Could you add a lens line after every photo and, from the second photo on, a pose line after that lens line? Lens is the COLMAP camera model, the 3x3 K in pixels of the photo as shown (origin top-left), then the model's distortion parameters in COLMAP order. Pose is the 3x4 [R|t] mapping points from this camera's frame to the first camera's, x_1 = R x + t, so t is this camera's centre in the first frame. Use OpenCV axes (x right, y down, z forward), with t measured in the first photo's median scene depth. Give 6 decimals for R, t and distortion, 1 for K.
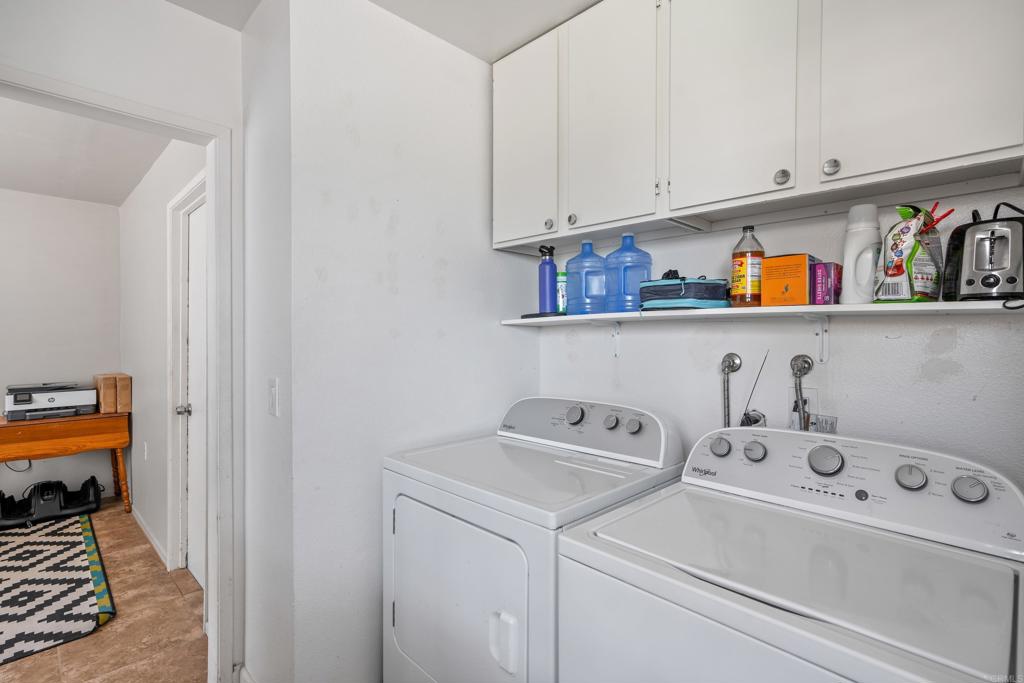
lens RADIAL K [[477.4, 0, 512.0], [0, 477.4, 341.5], [0, 0, 1]] dist [0.001602, 0.000514]
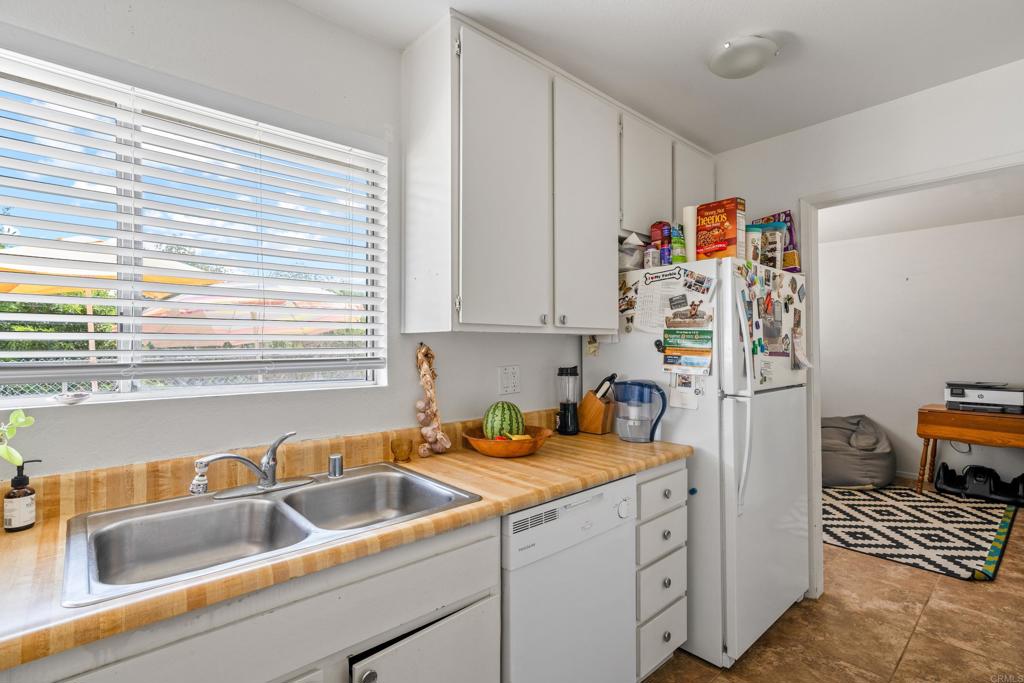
lens RADIAL K [[464.3, 0, 514.3], [0, 464.3, 337.6], [0, 0, 1]] dist [-0.001655, 0.000594]
pose [[-0.079698, -0.014577, -0.996712, 0.270706], [-0.004422, 0.999888, -0.014269, -0.000795], [0.996809, 0.003270, -0.079753, -0.052557]]
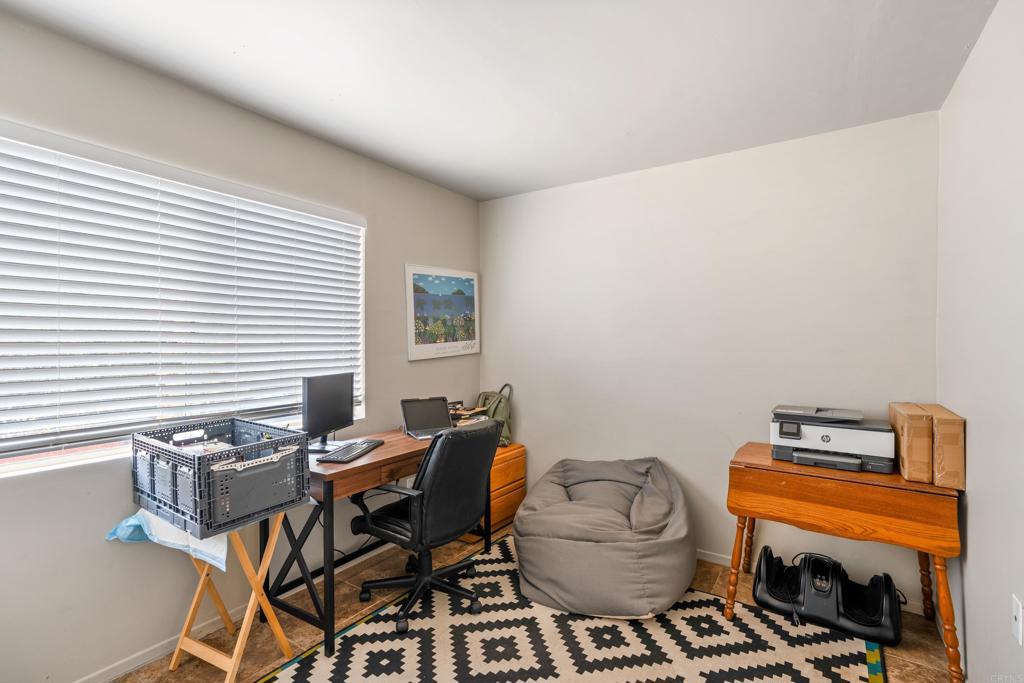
lens RADIAL K [[472.8, 0, 513.3], [0, 472.8, 344.2], [0, 0, 1]] dist [0.013631, 0.000704]
pose [[0.191864, 0.007887, -0.981390, -0.426718], [-0.008809, 0.999941, 0.006314, -0.004267], [0.981382, 0.007434, 0.191922, 0.474411]]
